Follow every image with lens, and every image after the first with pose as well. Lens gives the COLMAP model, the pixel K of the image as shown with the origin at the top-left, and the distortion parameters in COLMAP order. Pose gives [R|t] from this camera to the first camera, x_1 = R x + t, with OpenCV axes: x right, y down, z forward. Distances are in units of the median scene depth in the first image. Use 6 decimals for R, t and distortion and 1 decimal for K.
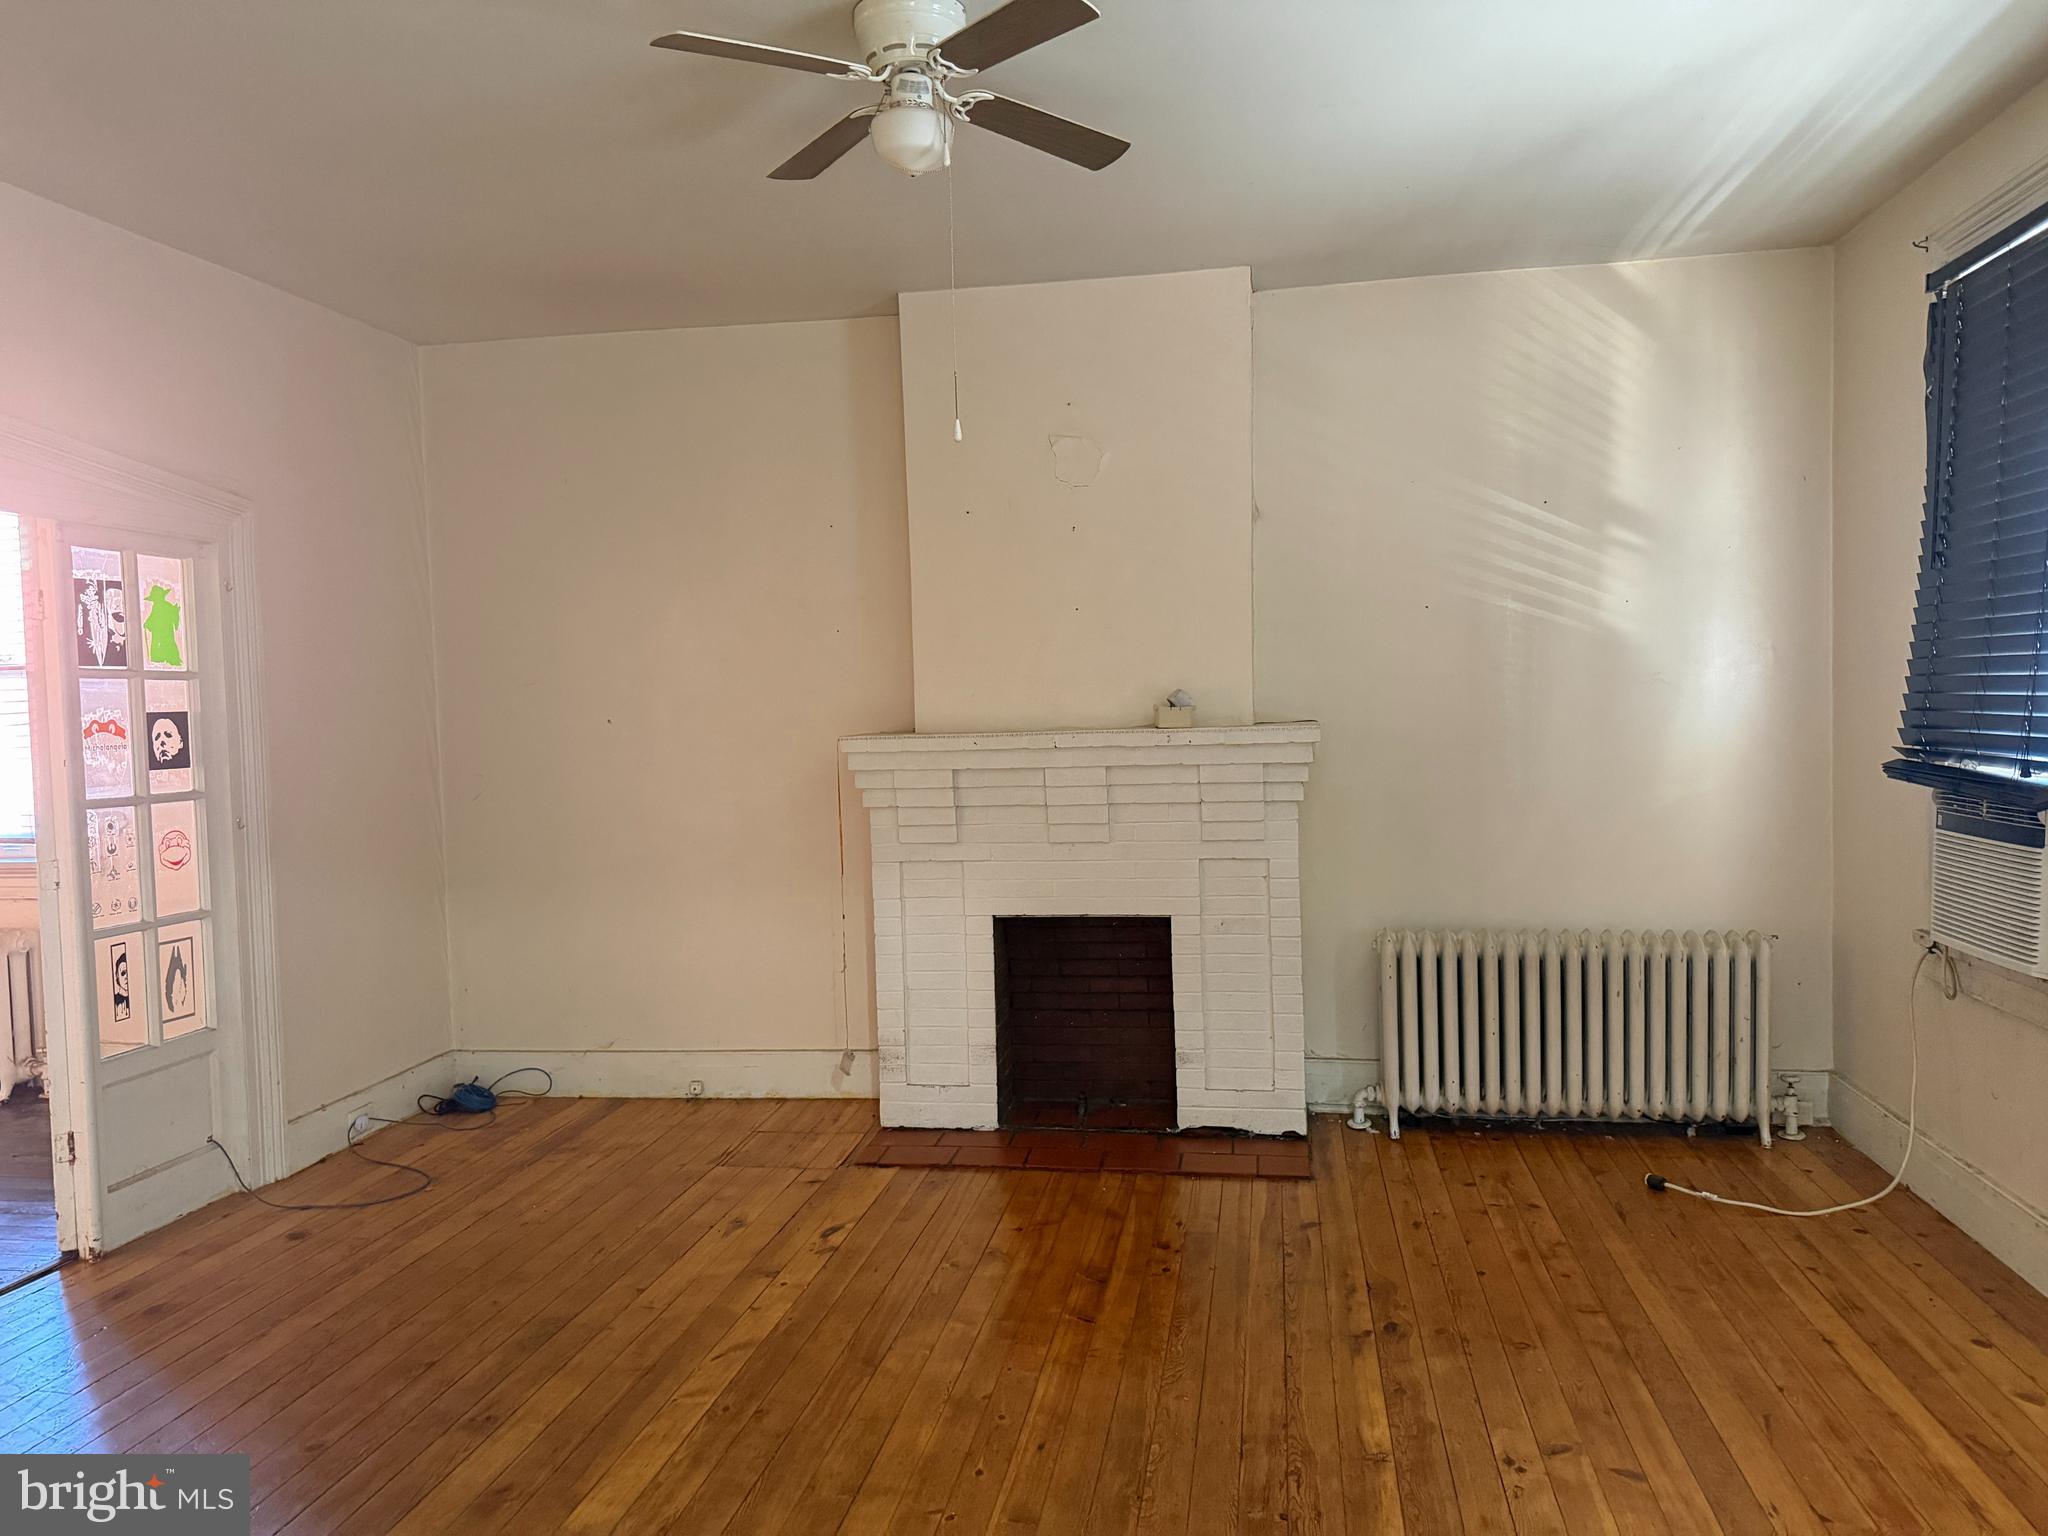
lens RADIAL K [[1454.1, 0, 1053.5], [0, 1454.1, 709.7], [0, 0, 1]] dist [0.067064, -0.096943]
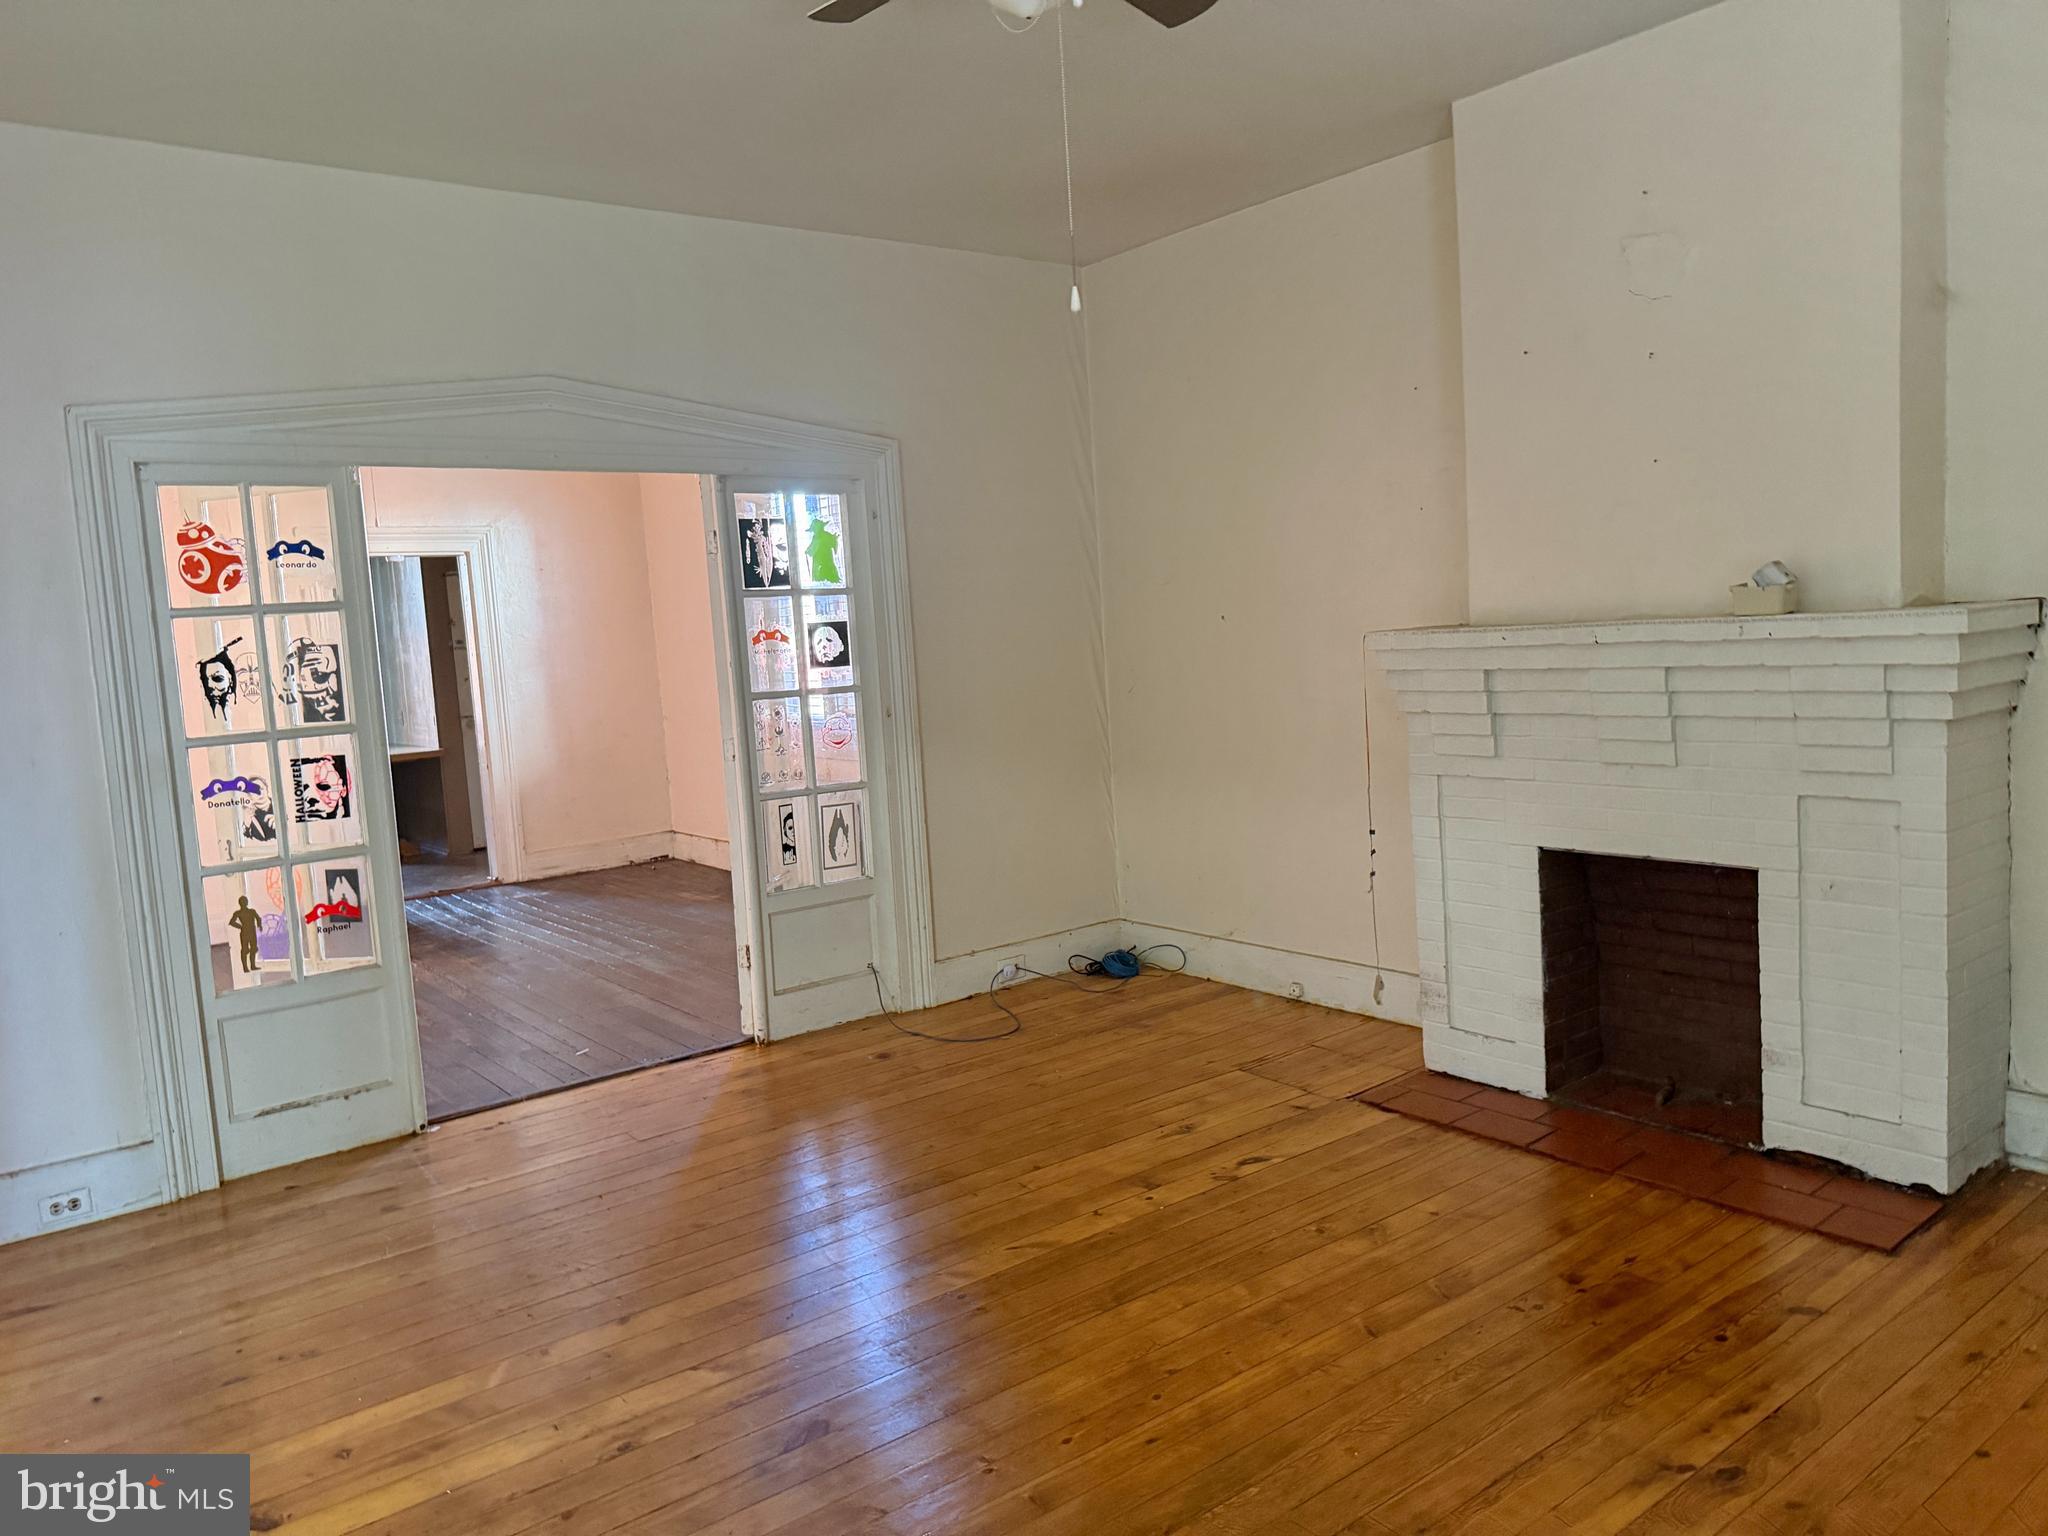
lens RADIAL K [[1454.1, 0, 998.3], [0, 1454.1, 721.3], [0, 0, 1]] dist [0.067064, -0.096943]
pose [[0.717026, 0.031118, -0.696352, 0.338752], [0.034622, 0.996180, 0.080167, -0.007328], [0.696186, -0.081591, 0.713209, 0.208991]]
